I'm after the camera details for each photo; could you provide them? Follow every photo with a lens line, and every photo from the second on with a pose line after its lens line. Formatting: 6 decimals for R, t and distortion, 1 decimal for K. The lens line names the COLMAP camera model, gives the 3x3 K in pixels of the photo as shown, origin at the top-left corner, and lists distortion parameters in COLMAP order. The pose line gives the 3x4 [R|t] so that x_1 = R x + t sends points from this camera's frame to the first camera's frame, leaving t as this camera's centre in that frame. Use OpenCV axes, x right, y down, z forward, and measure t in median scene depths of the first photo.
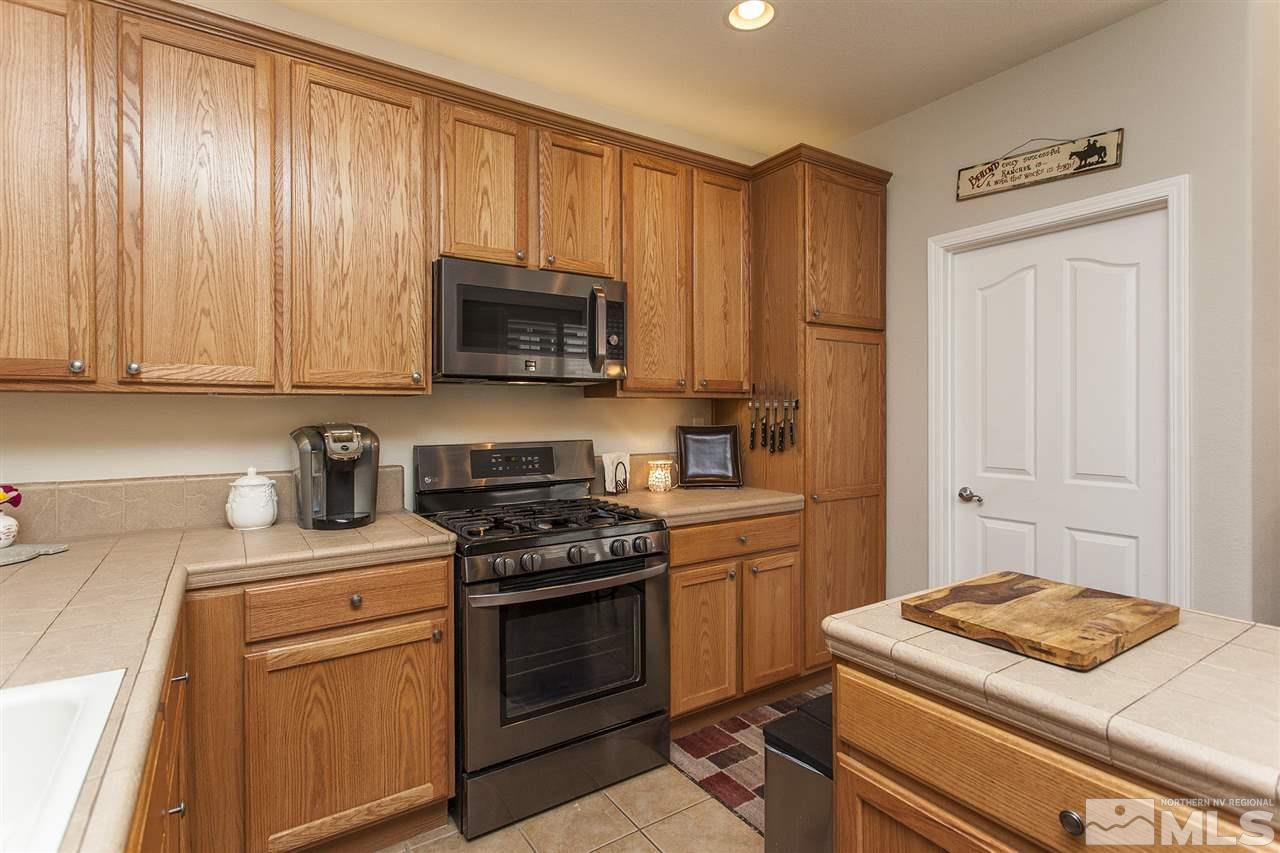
lens RADIAL K [[628.3, 0, 637.1], [0, 628.3, 412.8], [0, 0, 1]] dist [0.005155, 0.000381]
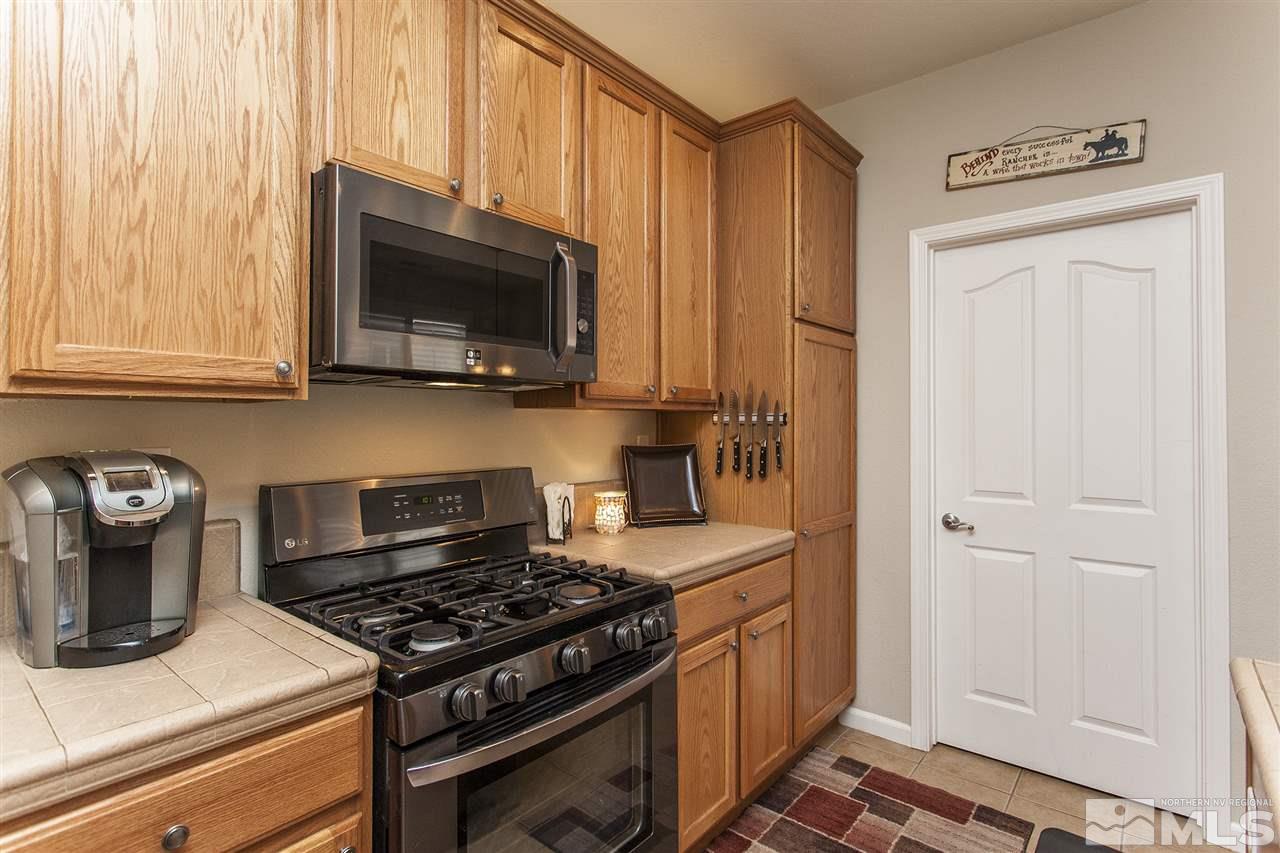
lens RADIAL K [[628.3, 0, 638.4], [0, 628.3, 415.8], [0, 0, 1]] dist [0.005155, 0.000381]
pose [[0.958102, 0.007269, 0.286336, -0.178561], [-0.003605, 0.999905, -0.013323, -0.006777], [-0.286405, 0.011733, 0.958037, 0.316385]]
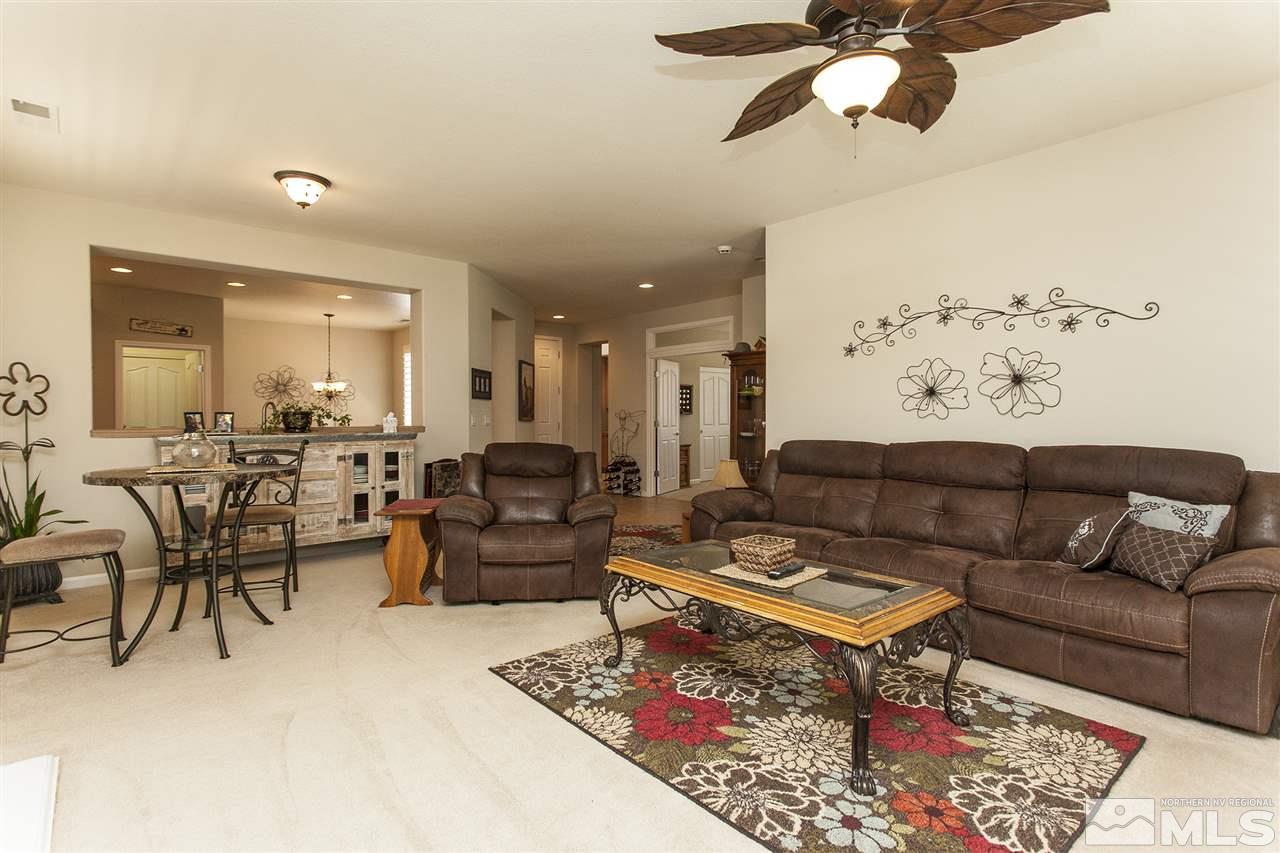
lens RADIAL K [[628.3, 0, 643.5], [0, 628.3, 412.5], [0, 0, 1]] dist [0.005155, 0.000381]
pose [[-0.141659, 0.009083, 0.989874, -2.773102], [0.009495, 0.999924, -0.007816, 0.064264], [-0.989870, 0.008291, -0.141735, -0.881375]]
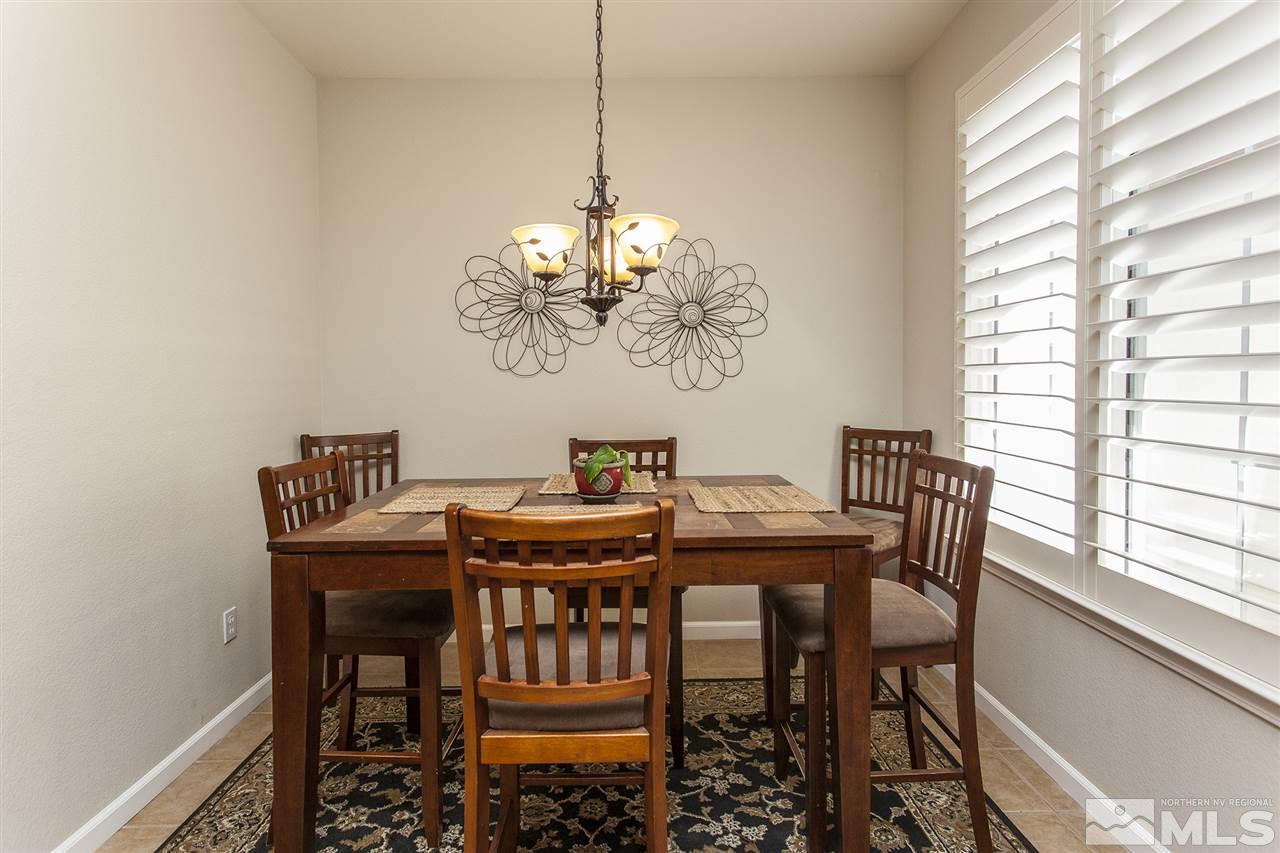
lens RADIAL K [[628.3, 0, 630.4], [0, 628.3, 395.5], [0, 0, 1]] dist [0.005155, 0.000381]
pose [[0.551874, -0.023480, 0.833597, 0.683801], [0.010601, 0.999720, 0.021141, 0.011496], [-0.833860, -0.002830, 0.551969, 0.034639]]
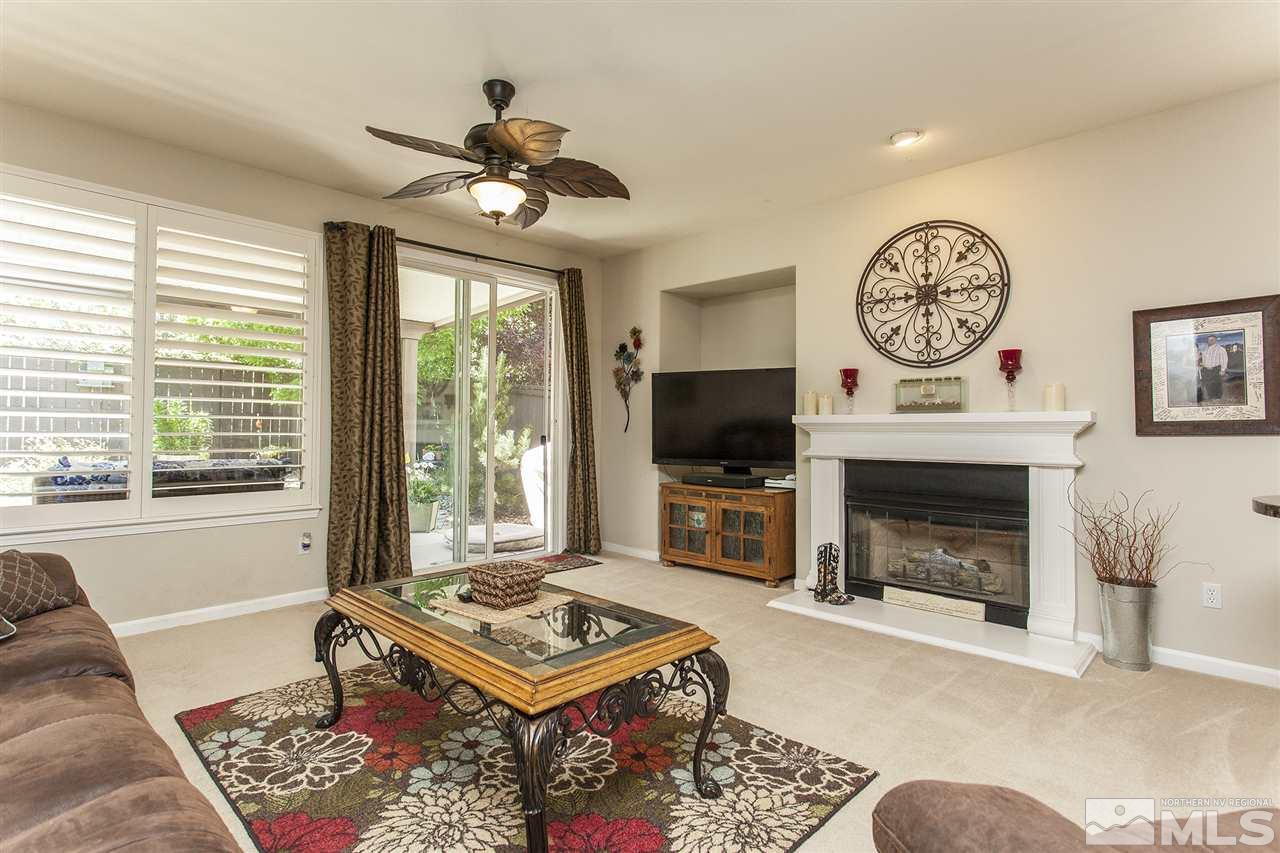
lens RADIAL K [[628.3, 0, 642.7], [0, 628.3, 414.7], [0, 0, 1]] dist [0.005155, 0.000381]
pose [[0.219862, -0.018703, -0.975352, -0.806261], [-0.014514, 0.999643, -0.022440, 0.081903], [0.975423, 0.019090, 0.219512, -1.252139]]
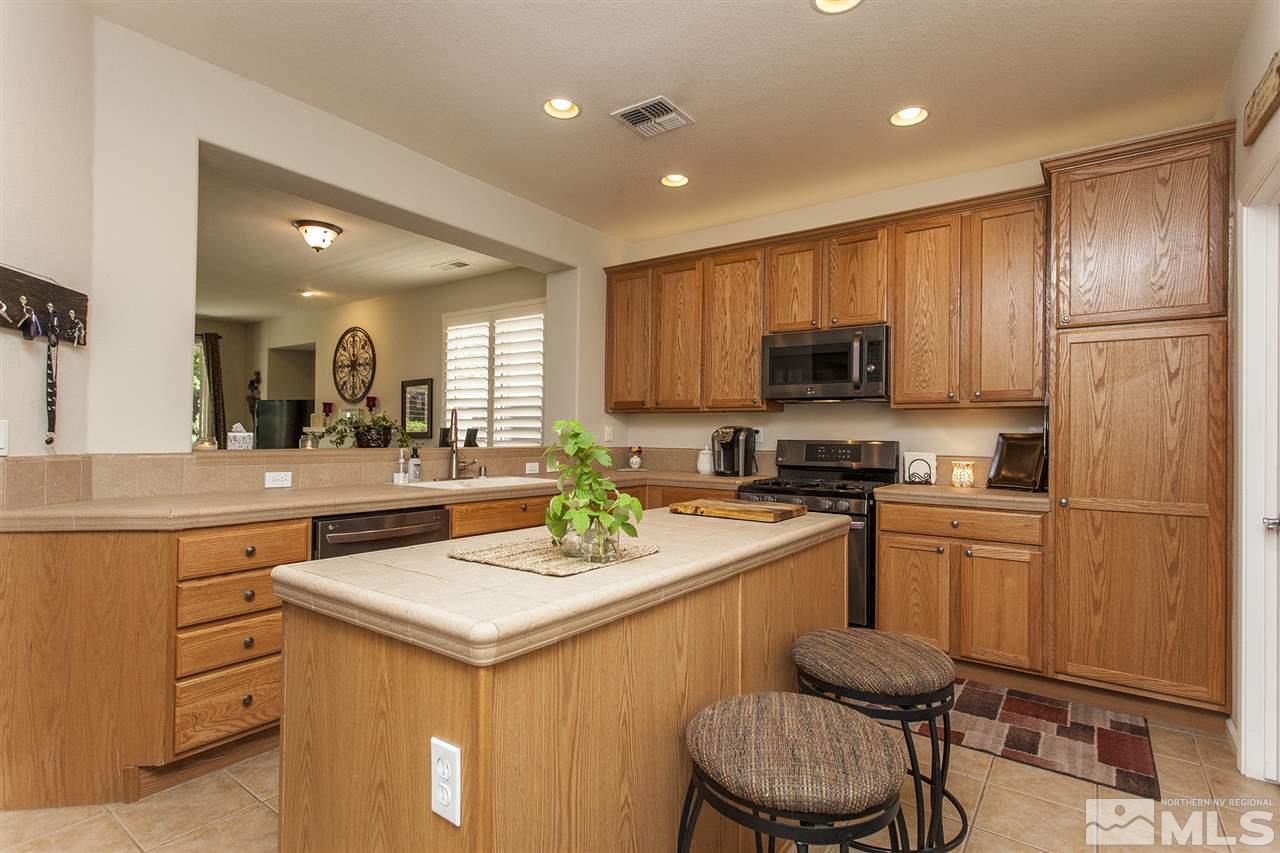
lens RADIAL K [[628.3, 0, 637.8], [0, 628.3, 430.3], [0, 0, 1]] dist [0.005155, 0.000381]
pose [[0.348075, 0.000129, -0.937467, 1.117617], [-0.017458, 0.999827, -0.006344, 0.042952], [0.937304, 0.018575, 0.348017, 0.015223]]
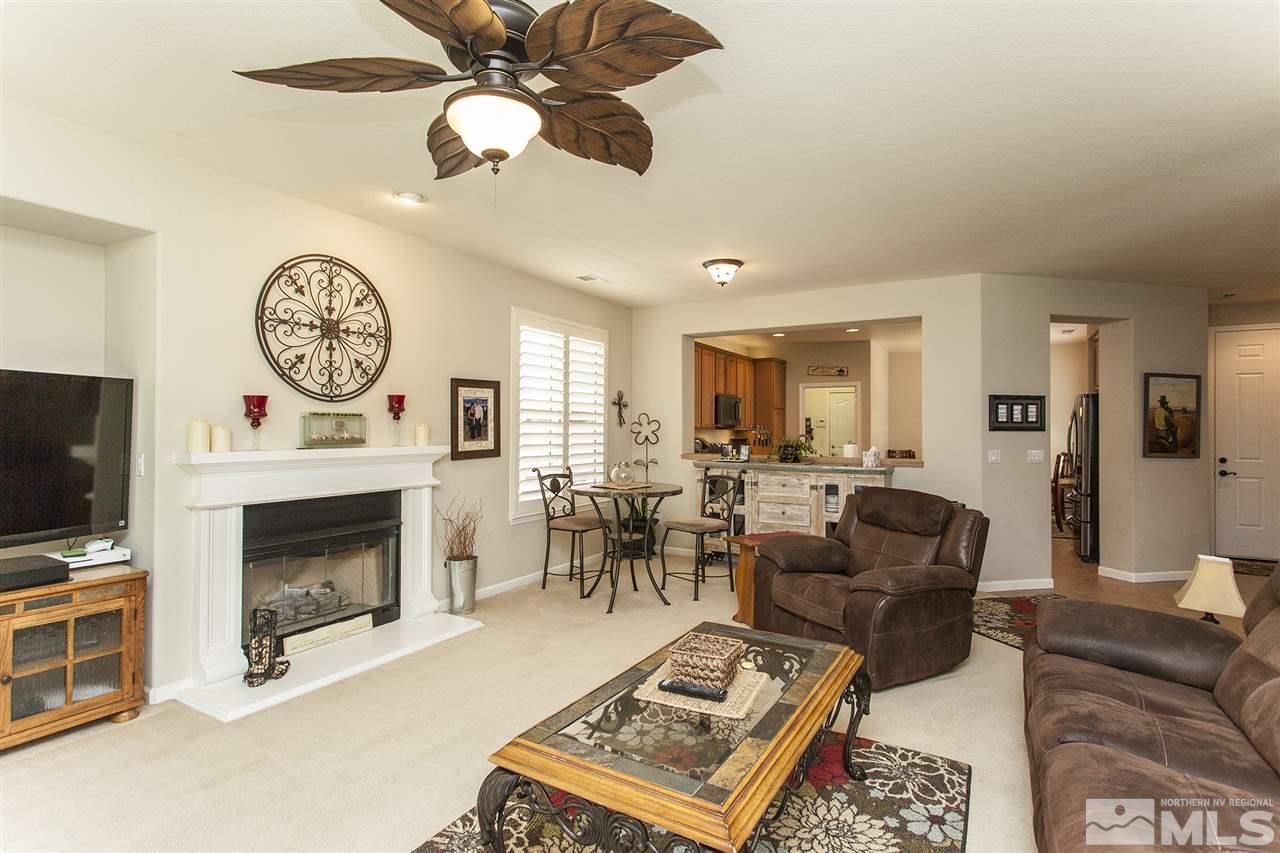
lens RADIAL K [[628.3, 0, 631.5], [0, 628.3, 419.3], [0, 0, 1]] dist [0.005155, 0.000381]
pose [[0.897901, 0.014155, 0.439970, -2.192507], [-0.004956, 0.999745, -0.022049, -0.005989], [-0.440170, 0.017617, 0.897742, -1.966519]]
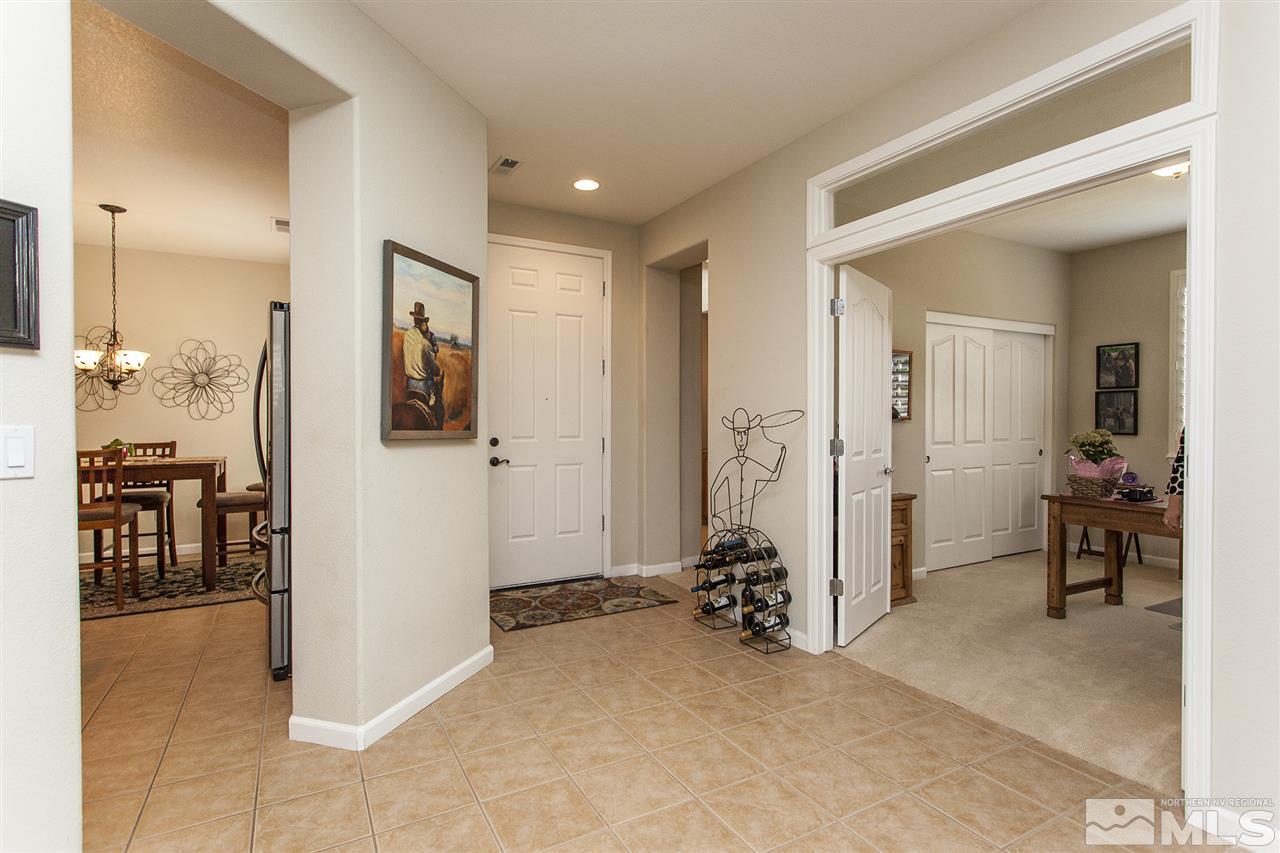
lens RADIAL K [[628.3, 0, 635.8], [0, 628.3, 426.6], [0, 0, 1]] dist [0.005155, 0.000381]
pose [[0.085601, -0.008534, 0.996293, -0.407107], [0.006311, 0.999948, 0.008023, 0.045245], [-0.996309, 0.005601, 0.085651, -1.182850]]
